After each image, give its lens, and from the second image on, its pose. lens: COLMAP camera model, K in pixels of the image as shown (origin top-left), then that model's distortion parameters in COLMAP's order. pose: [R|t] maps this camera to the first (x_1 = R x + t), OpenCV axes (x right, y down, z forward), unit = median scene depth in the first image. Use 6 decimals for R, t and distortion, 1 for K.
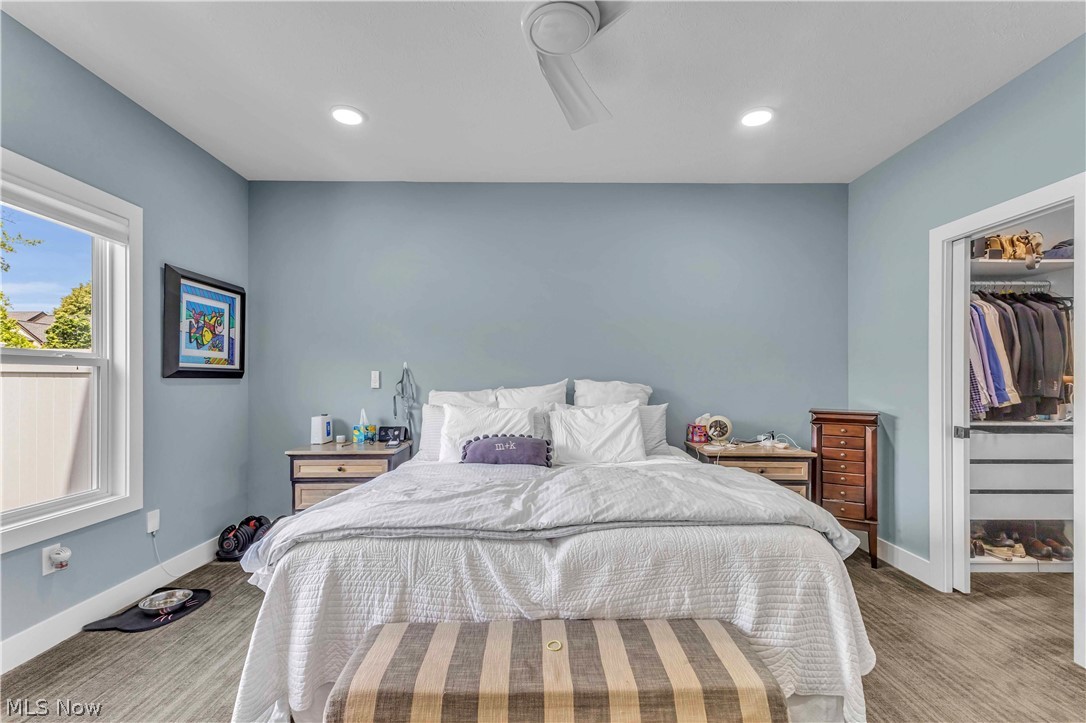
lens RADIAL K [[476.3, 0, 540.6], [0, 476.3, 378.3], [0, 0, 1]] dist [0.008290, -0.001262]
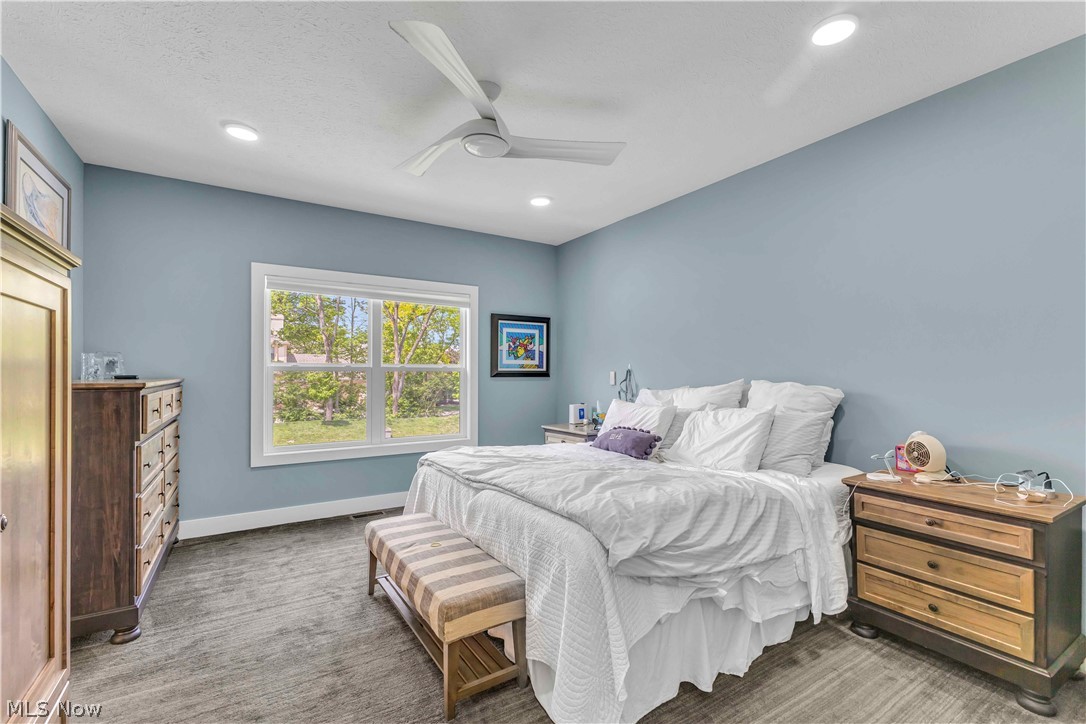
lens RADIAL K [[476.3, 0, 545.6], [0, 476.3, 361.6], [0, 0, 1]] dist [0.008290, -0.001262]
pose [[0.529584, -0.023405, -0.847934, 0.732219], [0.004181, 0.999679, -0.024982, -0.012132], [0.848247, 0.009685, 0.529512, 0.199769]]
